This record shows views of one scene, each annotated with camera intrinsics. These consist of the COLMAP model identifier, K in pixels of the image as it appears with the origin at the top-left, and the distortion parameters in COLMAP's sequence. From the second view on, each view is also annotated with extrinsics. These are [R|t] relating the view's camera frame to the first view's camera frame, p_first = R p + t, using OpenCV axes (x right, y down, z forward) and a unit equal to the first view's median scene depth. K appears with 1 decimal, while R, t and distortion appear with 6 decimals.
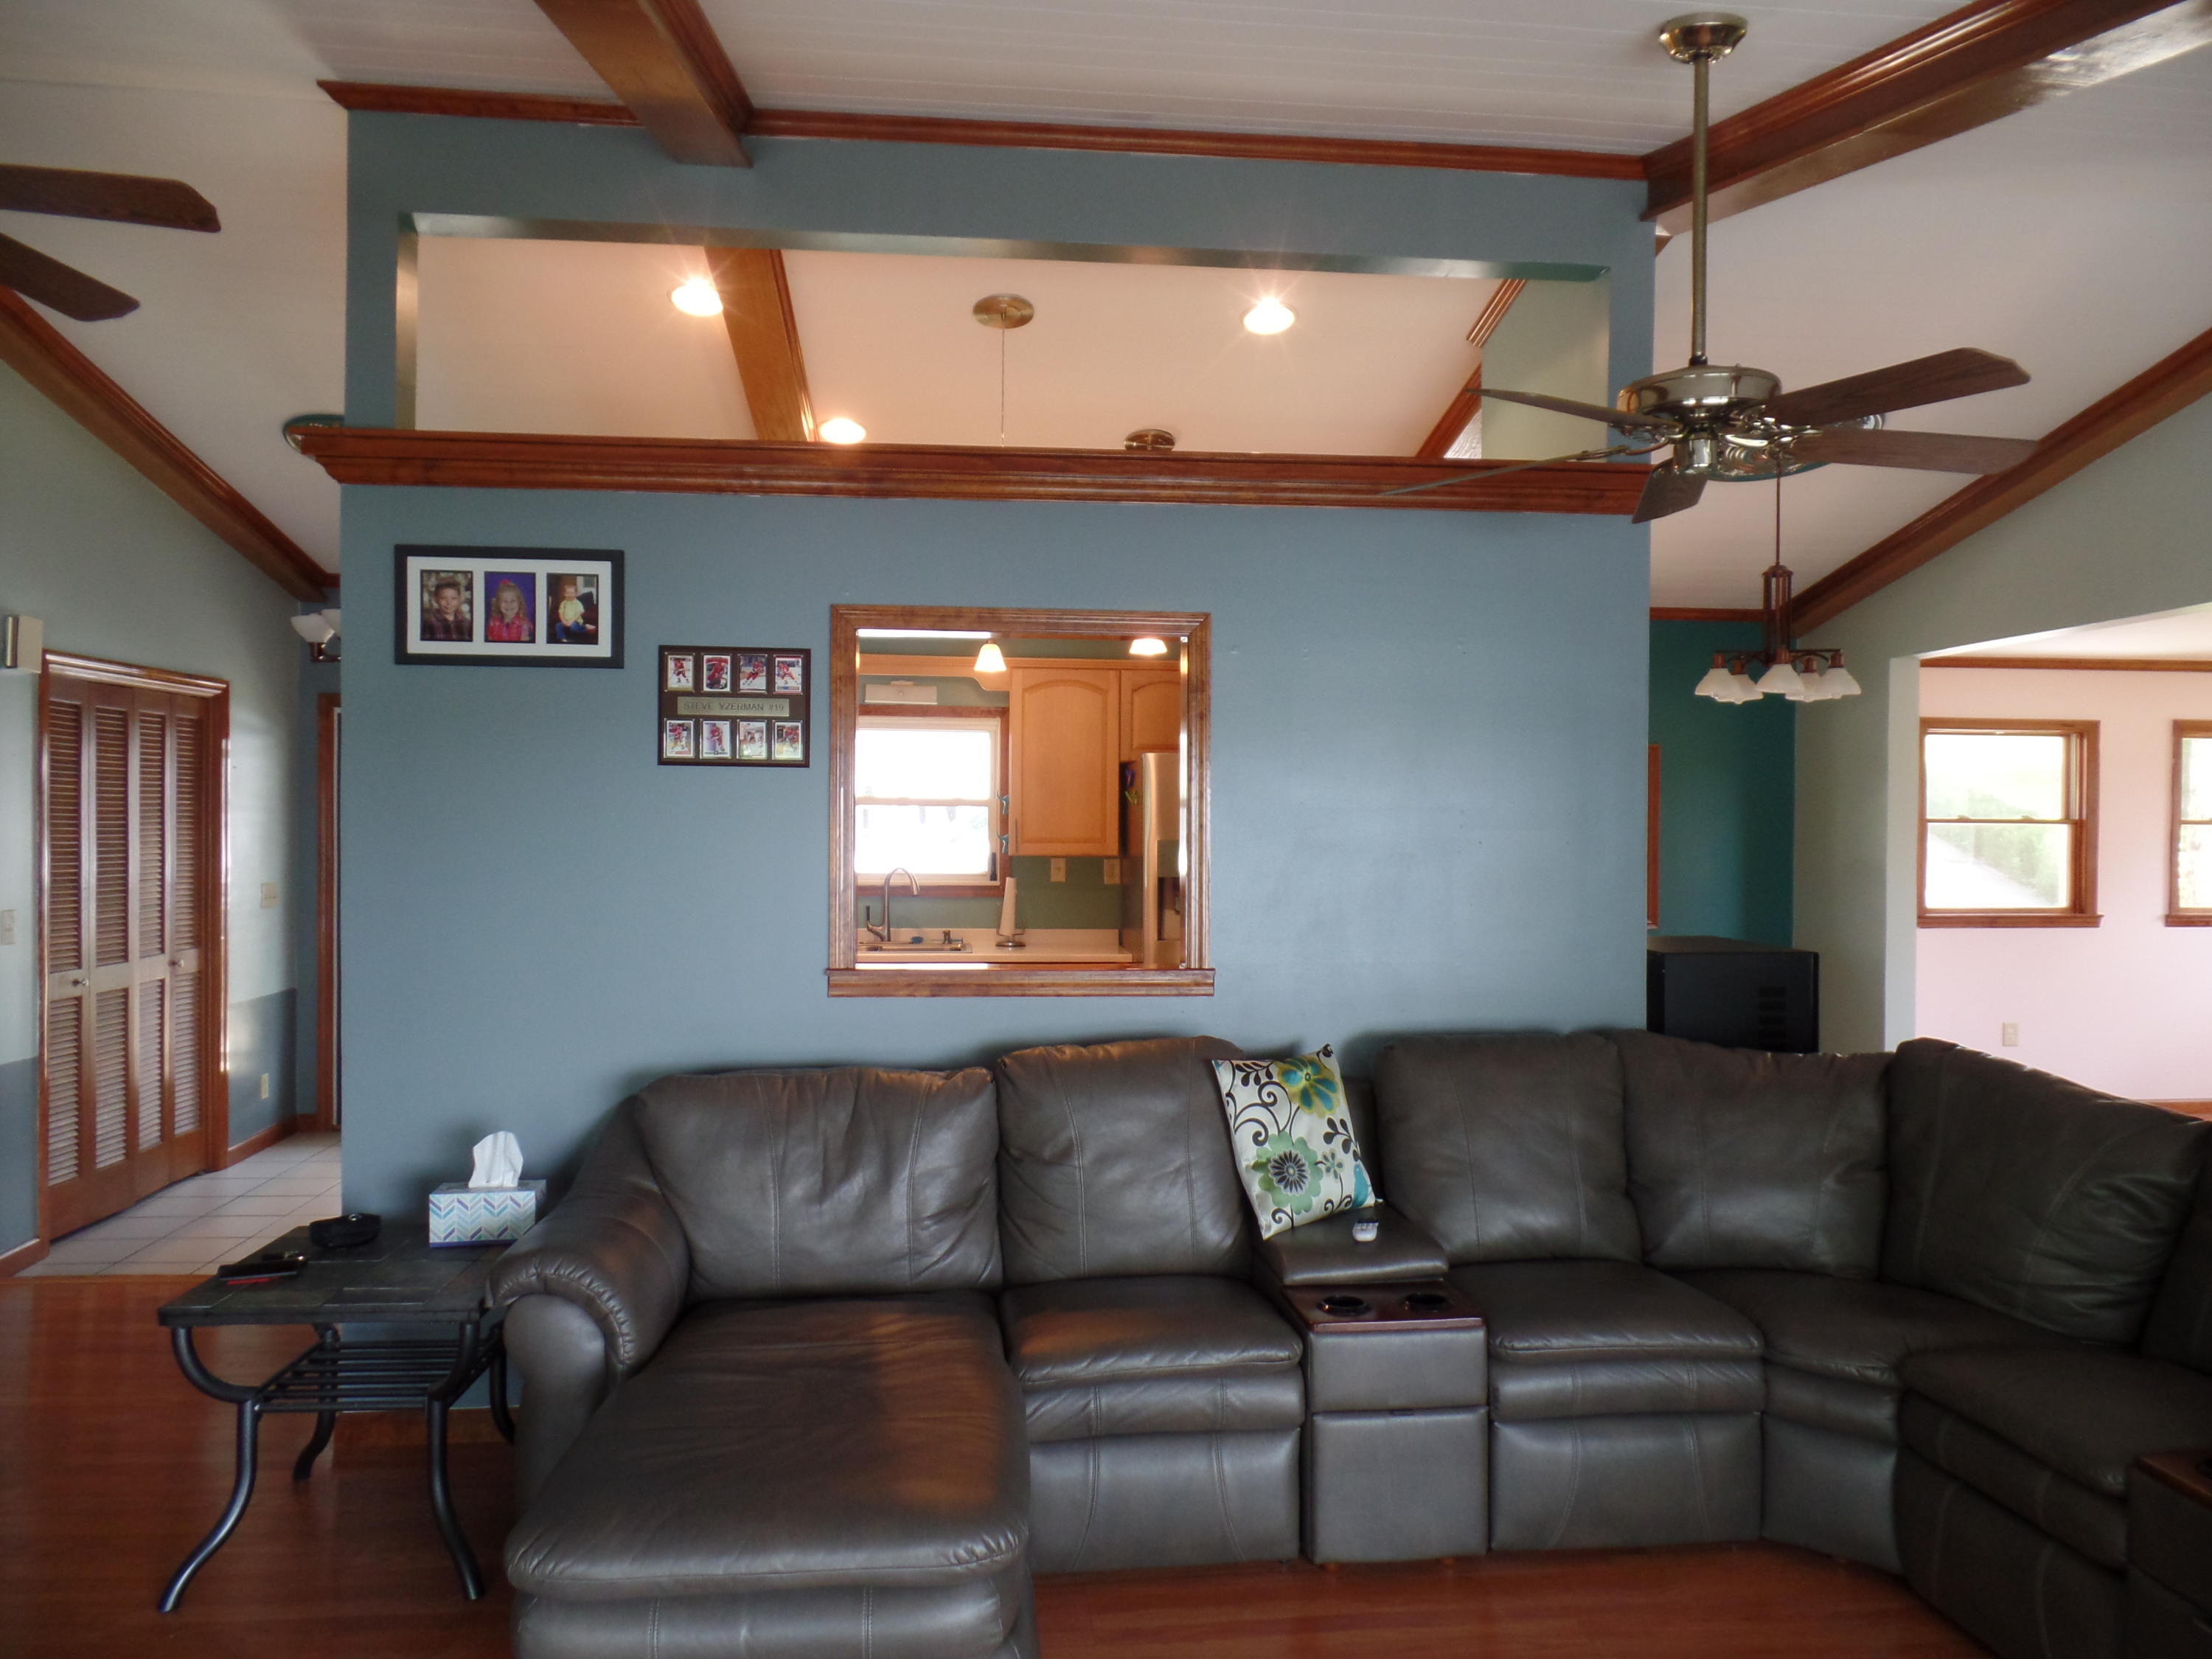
lens RADIAL K [[1547.4, 0, 1106.0], [0, 1547.4, 829.5], [0, 0, 1]] dist [-0.004298, -0.009688]
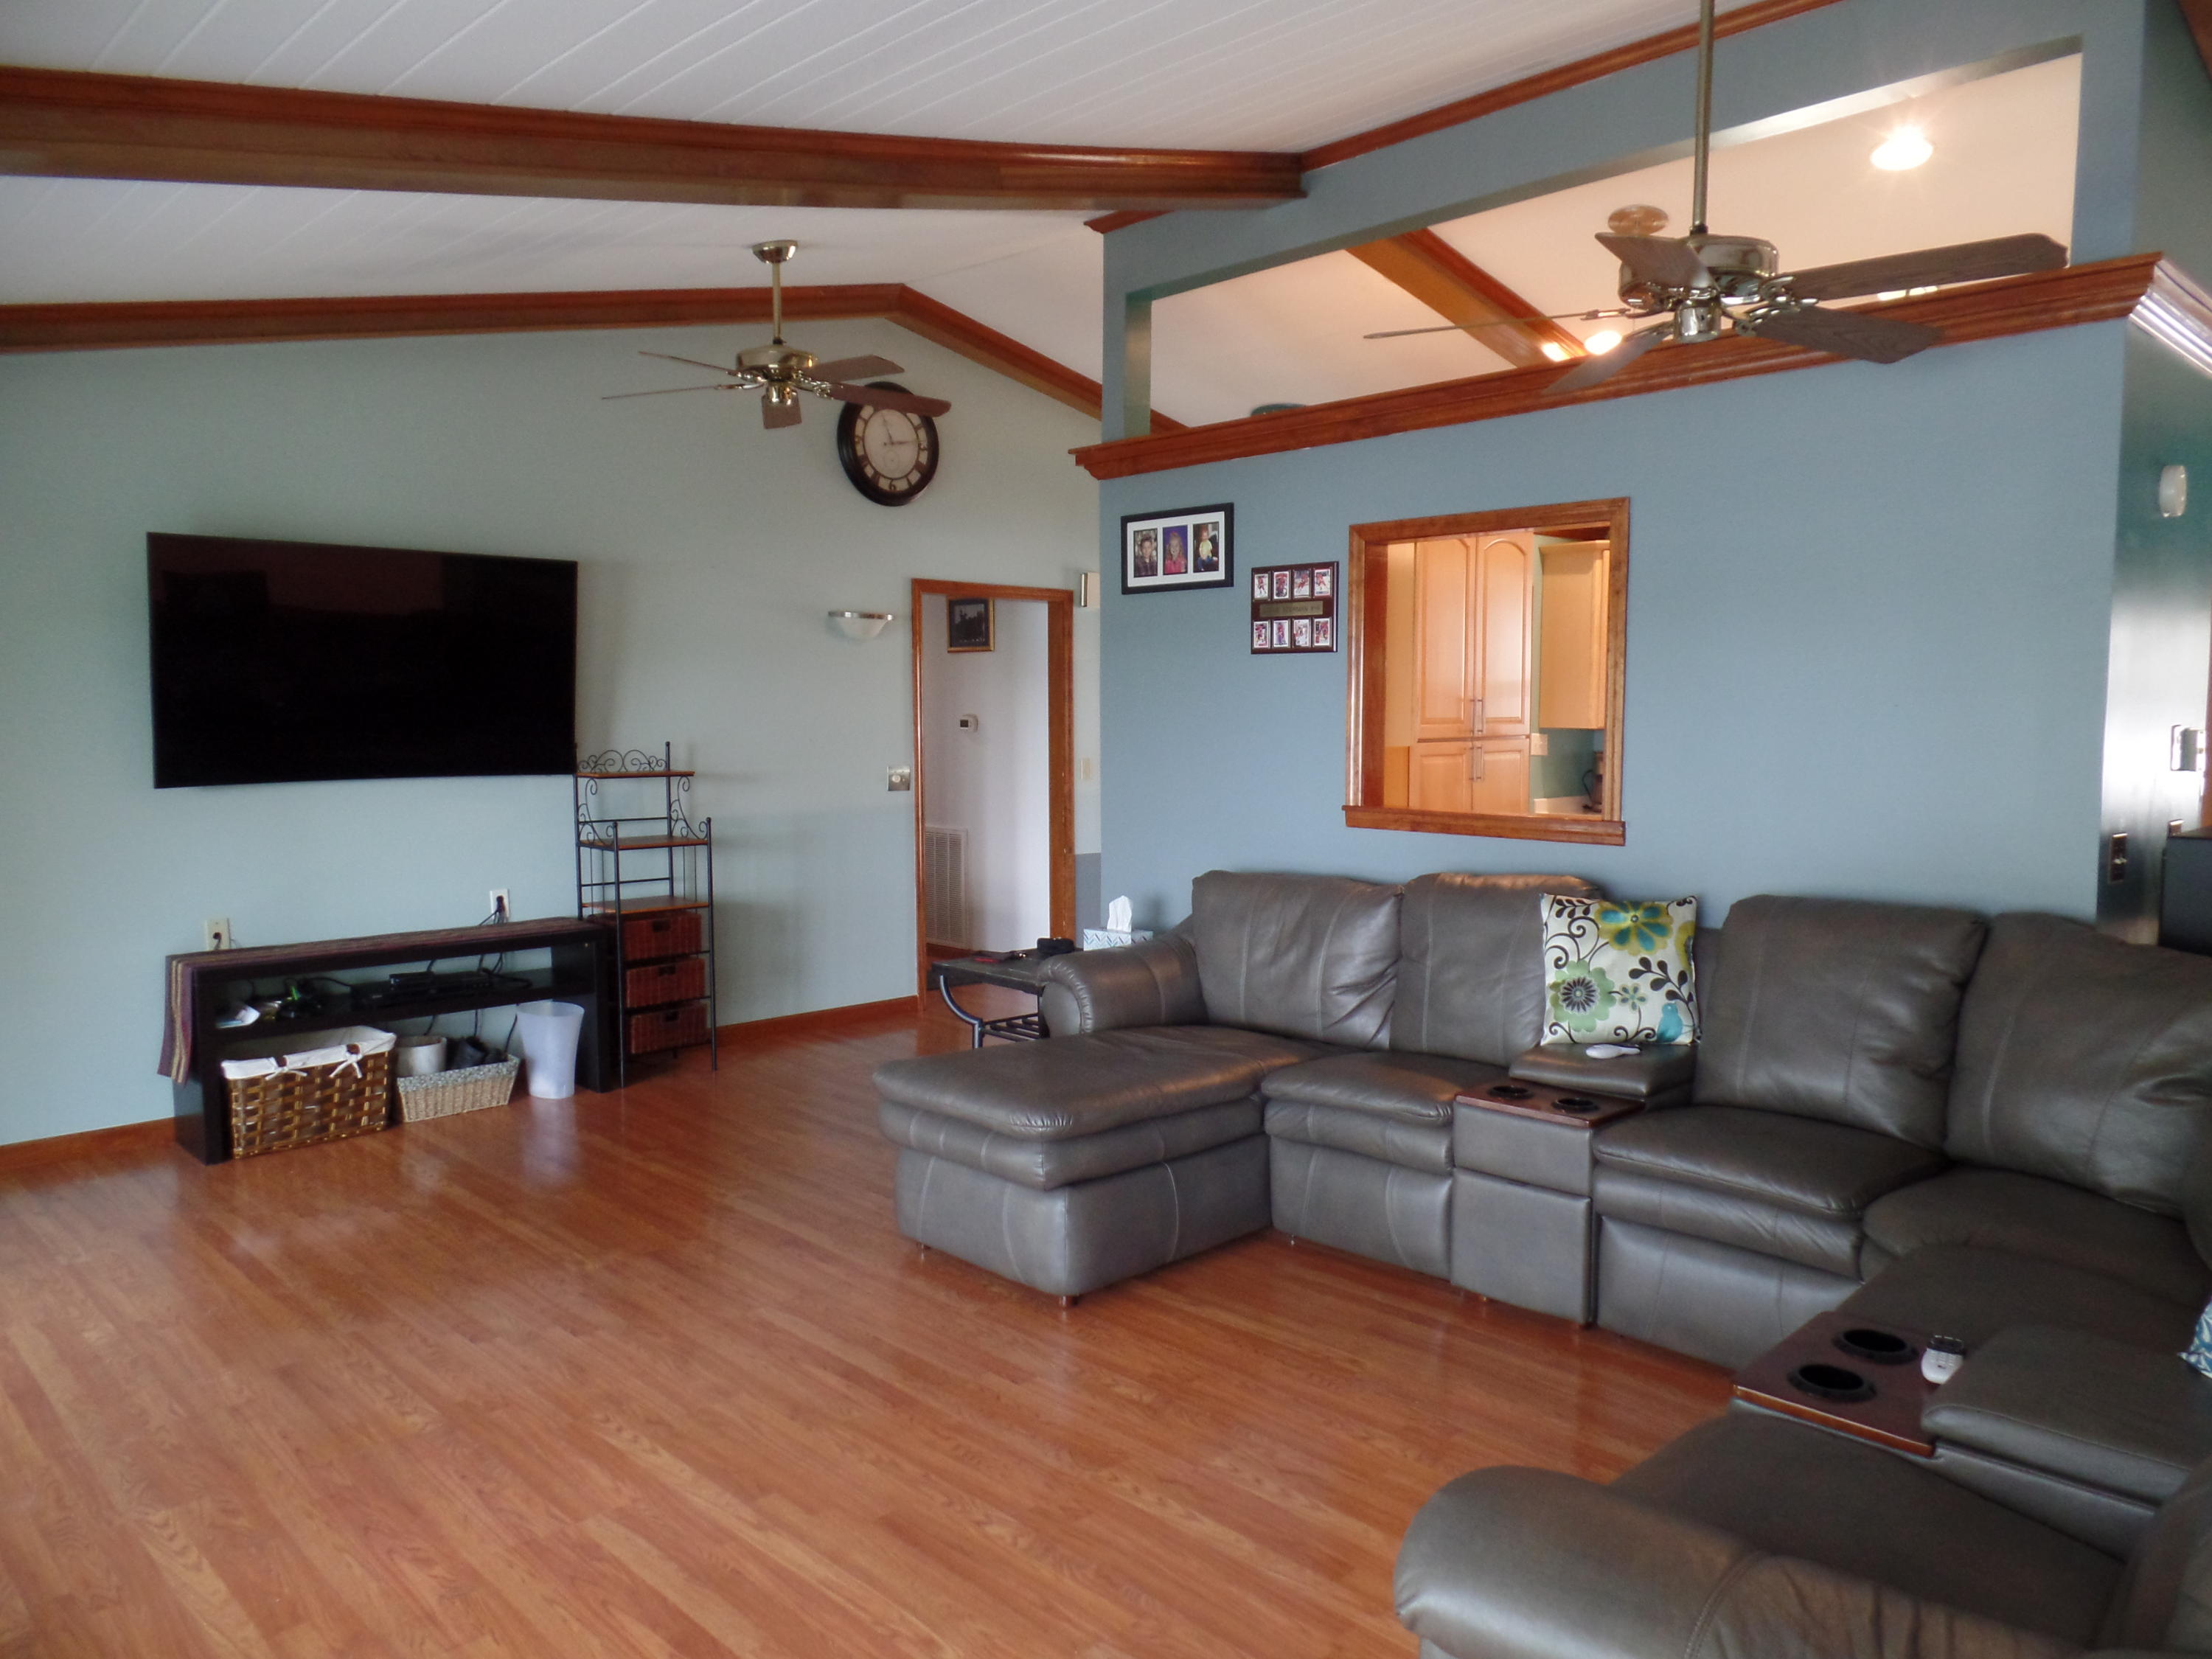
lens RADIAL K [[1538.2, 0, 1119.0], [0, 1538.2, 843.7], [0, 0, 1]] dist [0.006010, -0.008179]
pose [[0.624983, 0.062495, -0.778132, 0.773077], [0.002437, 0.996629, 0.082001, 0.015512], [0.780634, -0.053145, 0.622725, 0.030526]]
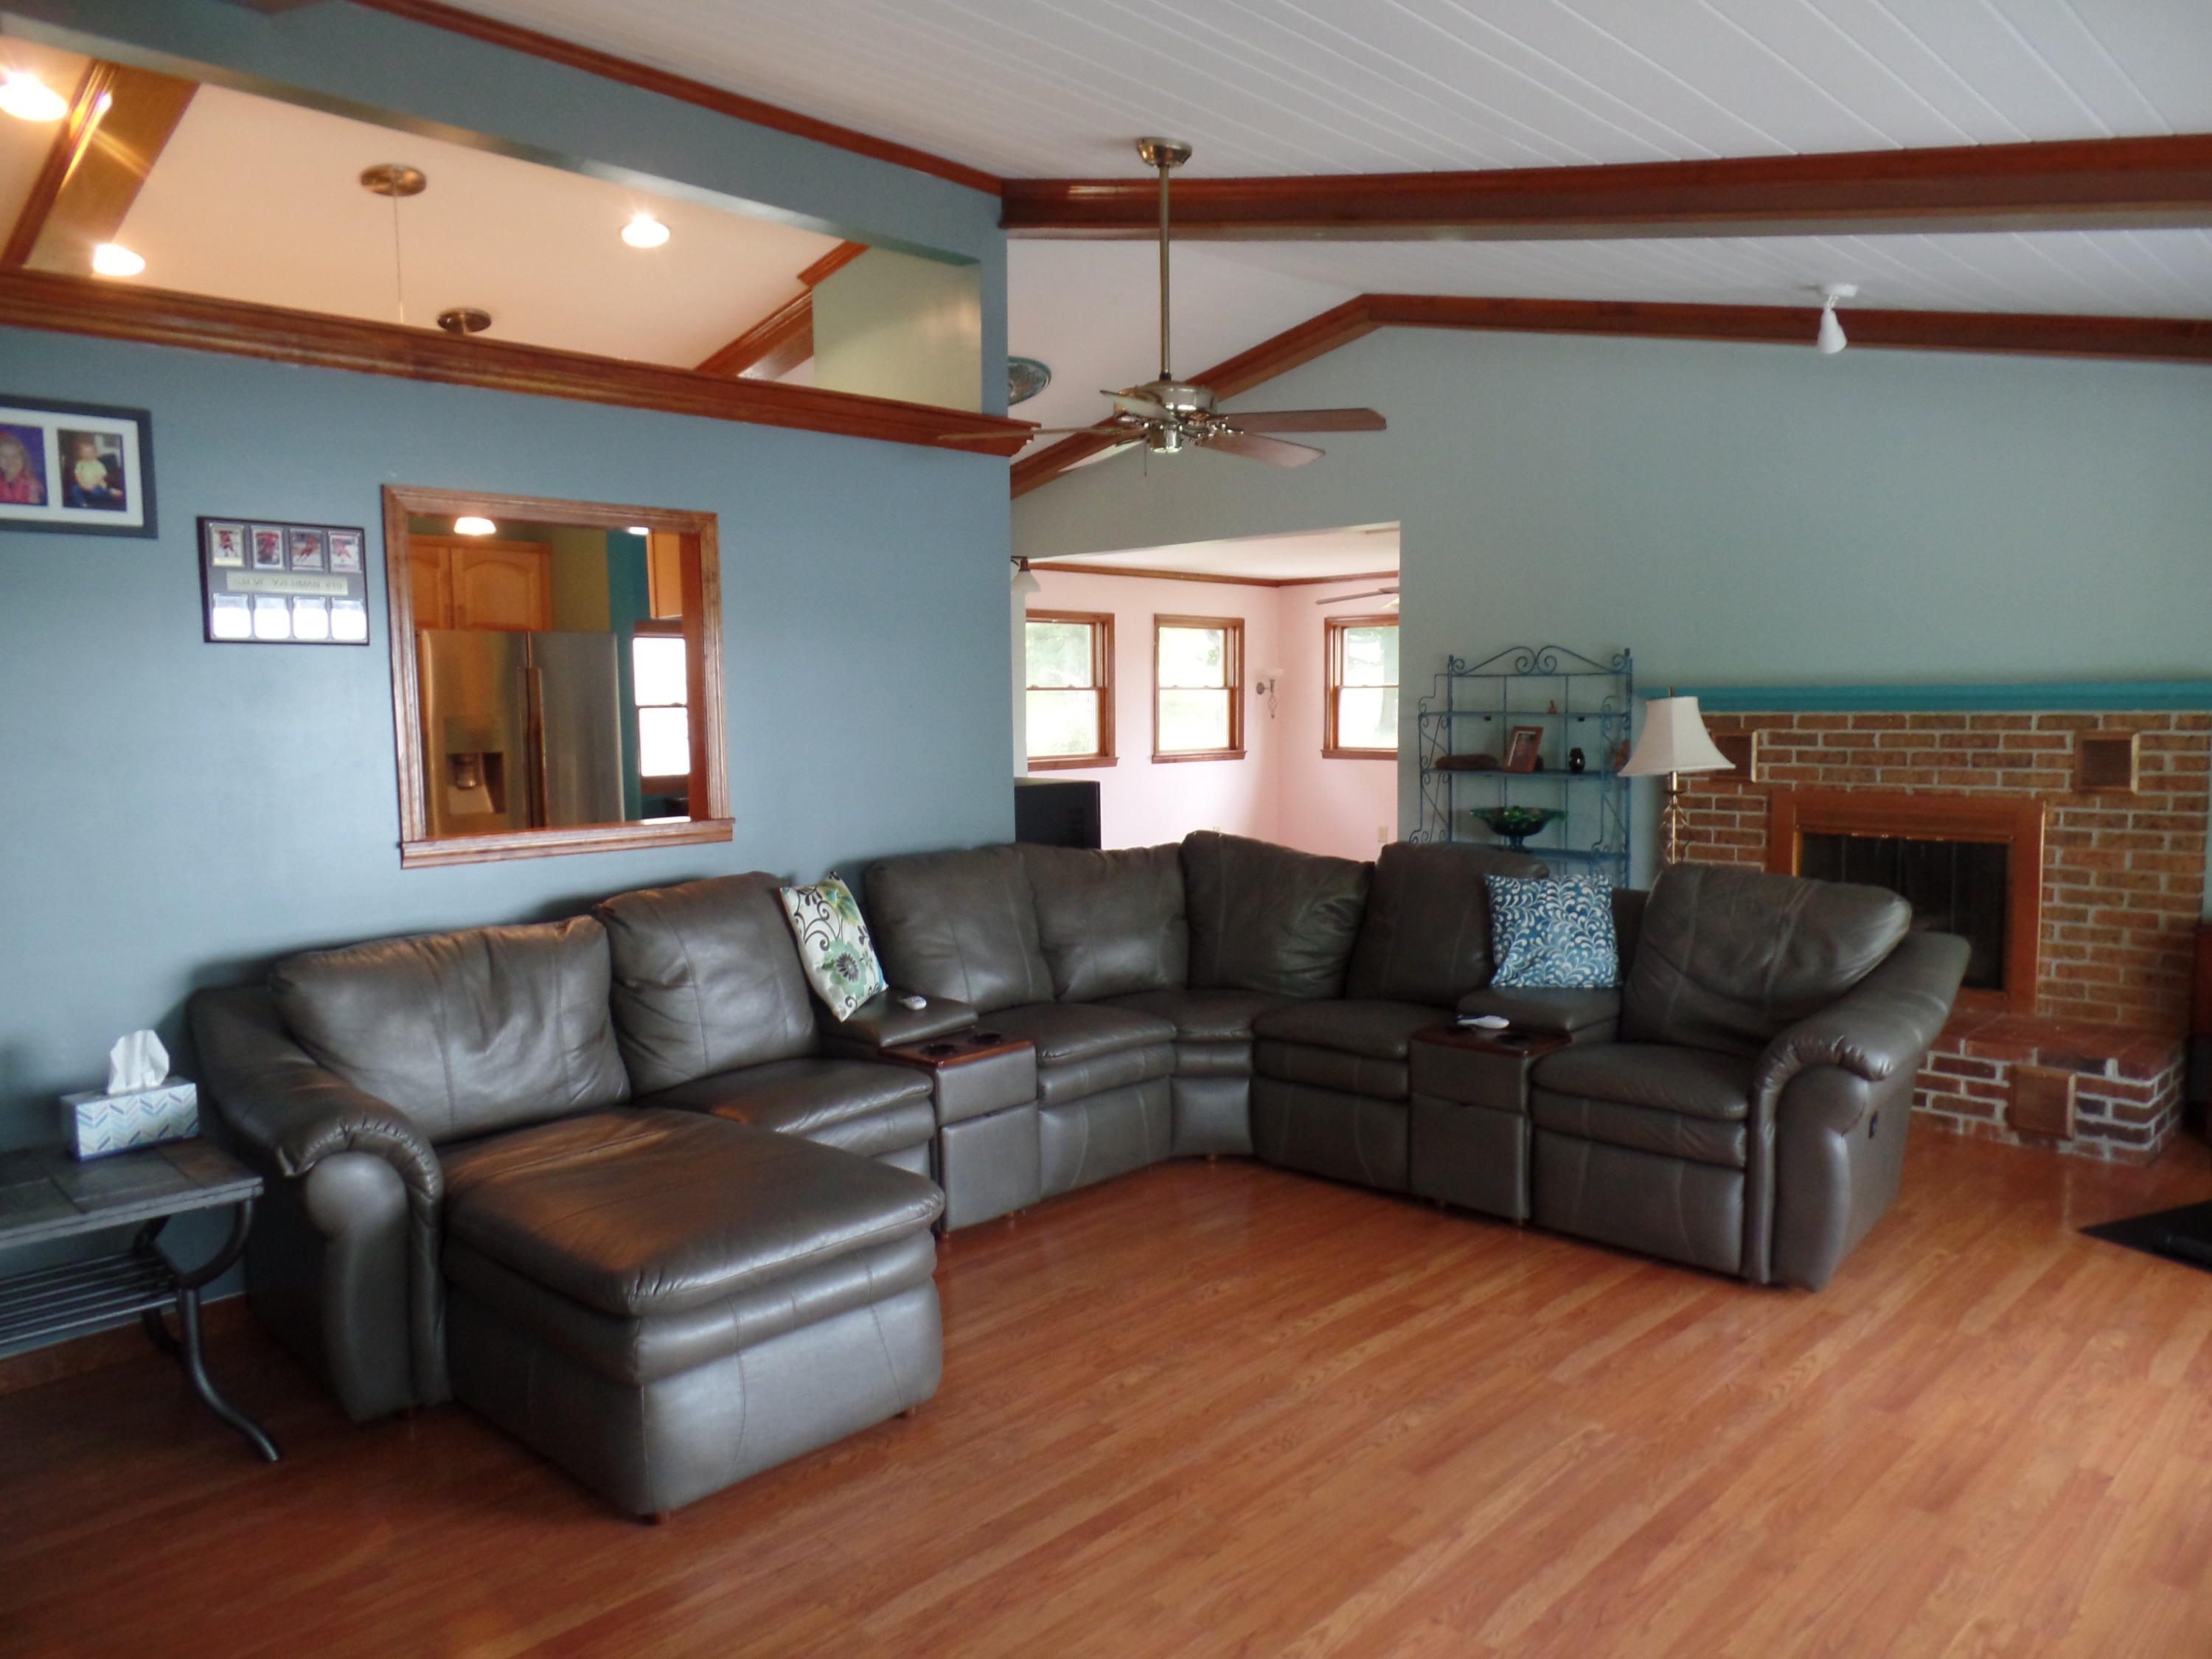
lens RADIAL K [[1538.2, 0, 1119.0], [0, 1538.2, 843.7], [0, 0, 1]] dist [0.006010, -0.008179]
pose [[0.767873, -0.078426, 0.635783, -0.497859], [0.022680, 0.995184, 0.095367, 0.003969], [-0.640200, -0.058810, 0.765953, -0.102854]]
